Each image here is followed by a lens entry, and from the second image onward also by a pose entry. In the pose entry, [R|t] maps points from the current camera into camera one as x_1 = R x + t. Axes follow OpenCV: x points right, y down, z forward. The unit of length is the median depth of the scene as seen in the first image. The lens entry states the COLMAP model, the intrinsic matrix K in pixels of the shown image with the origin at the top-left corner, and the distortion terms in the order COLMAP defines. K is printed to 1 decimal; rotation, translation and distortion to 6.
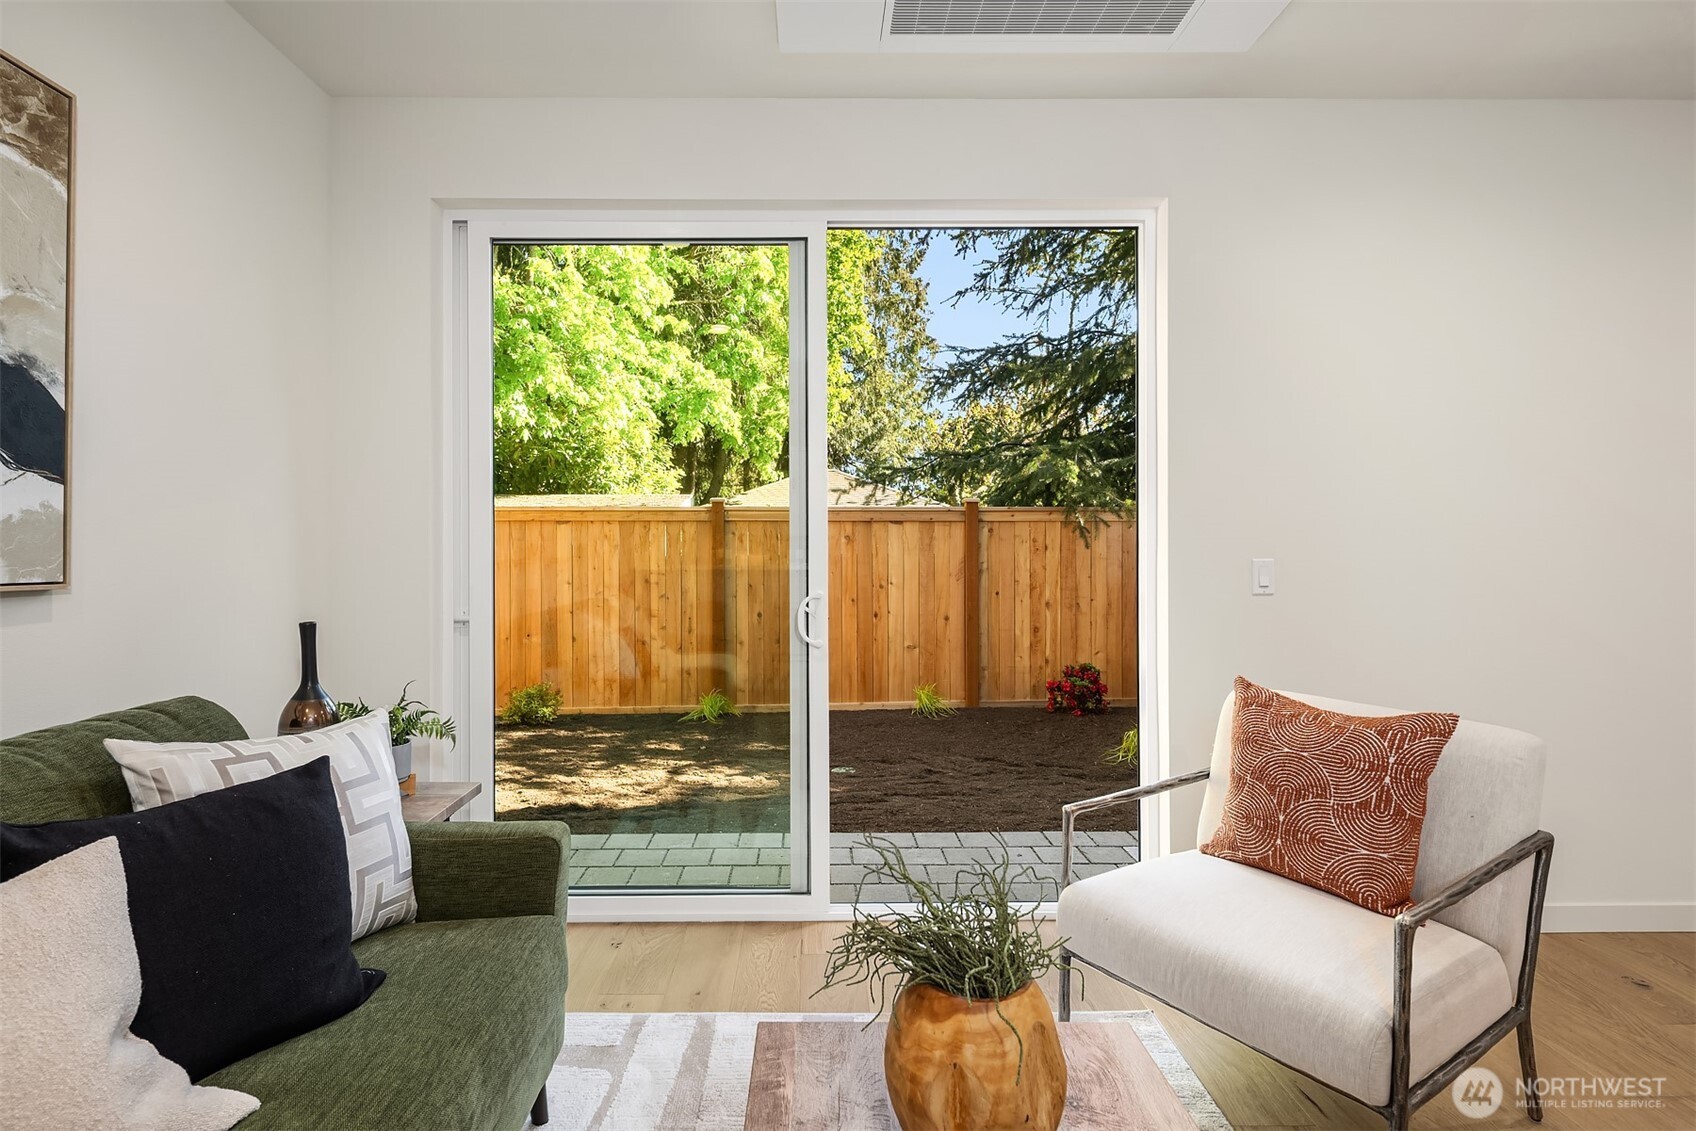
lens RADIAL K [[829.9, 0, 824.2], [0, 829.9, 554.2], [0, 0, 1]] dist [-0.002242, -0.004681]
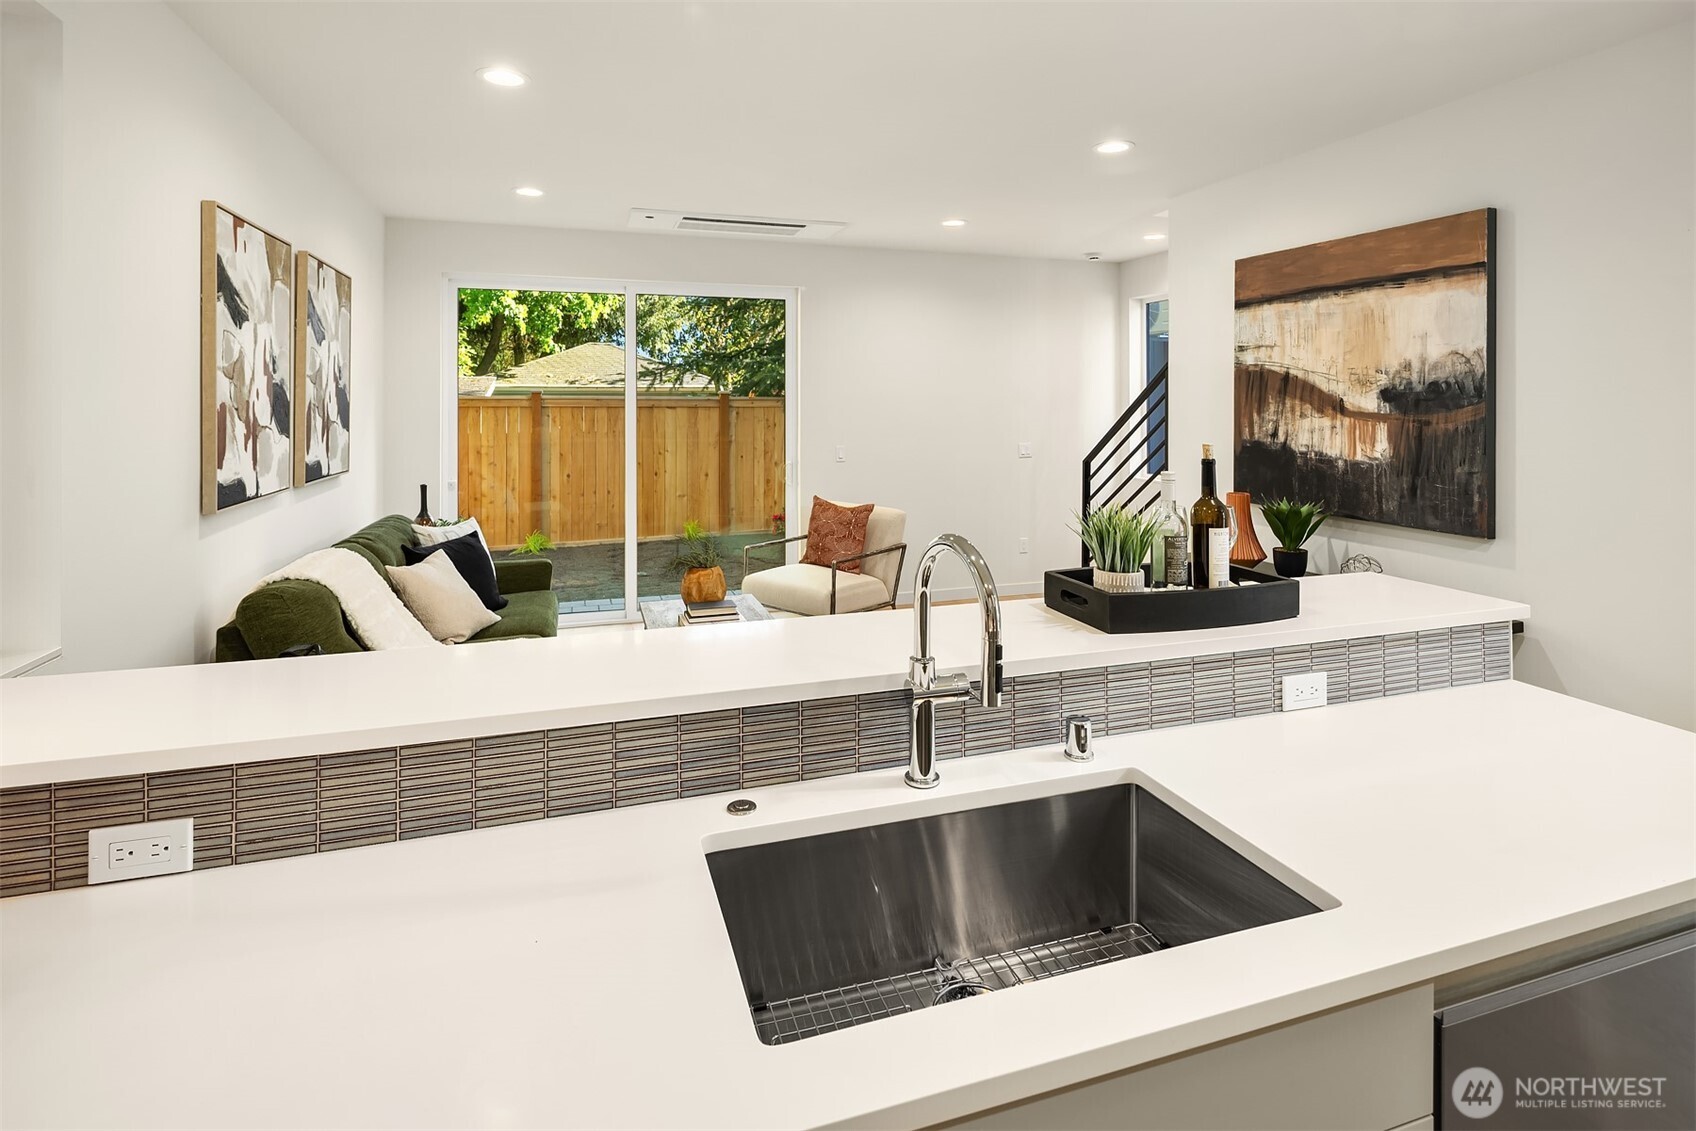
lens RADIAL K [[829.9, 0, 840.9], [0, 829.9, 407.5], [0, 0, 1]] dist [-0.002242, -0.004681]
pose [[0.955855, -0.001939, 0.293834, -0.051887], [0.003010, 0.999990, -0.003194, -0.034079], [-0.293824, 0.003938, 0.955851, -0.437530]]
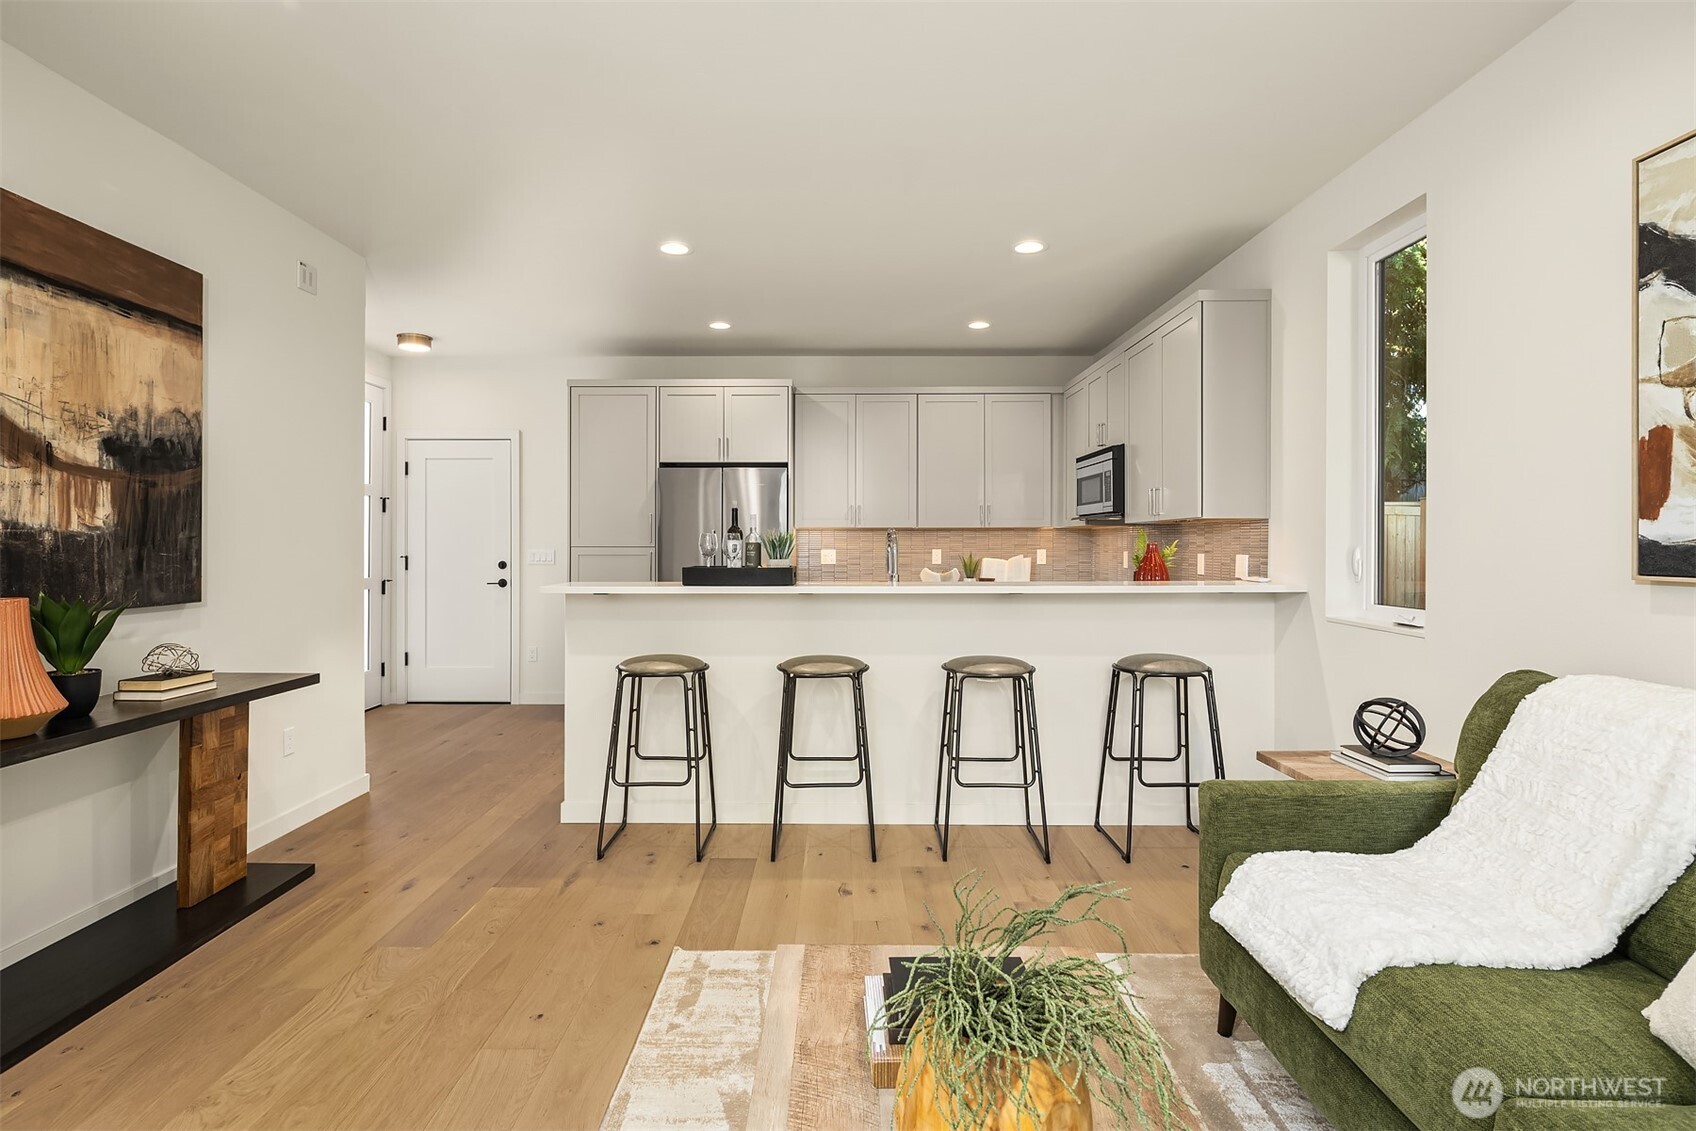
lens RADIAL K [[829.9, 0, 845.0], [0, 829.9, 543.6], [0, 0, 1]] dist [-0.002242, -0.004681]
pose [[-0.999923, -0.001313, 0.012329, 0.049261], [-0.001192, 0.999951, 0.009832, -0.002420], [-0.012341, 0.009816, -0.999876, 0.282002]]
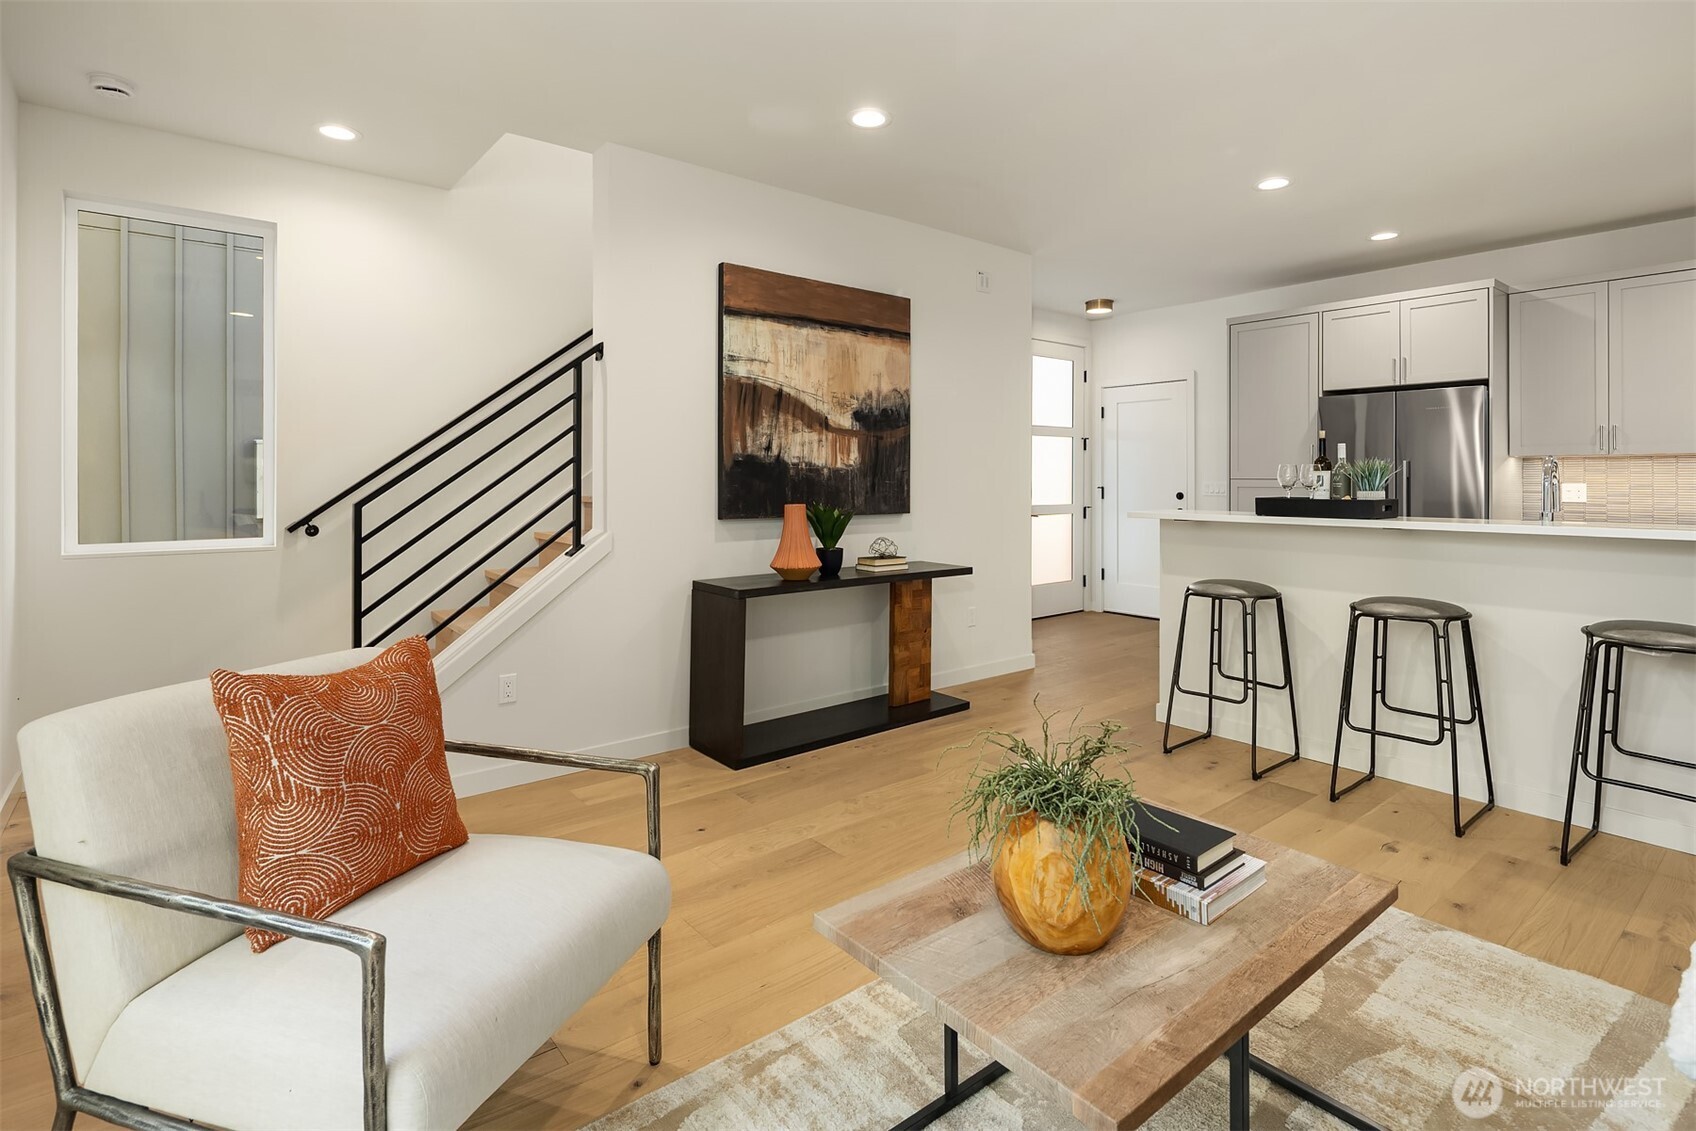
lens RADIAL K [[829.9, 0, 845.6], [0, 829.9, 479.5], [0, 0, 1]] dist [-0.002242, -0.004681]
pose [[-0.620206, -0.003140, 0.784433, -0.093389], [0.006413, 0.999938, 0.009073, -0.000646], [-0.784413, 0.010657, -0.620148, 0.304642]]
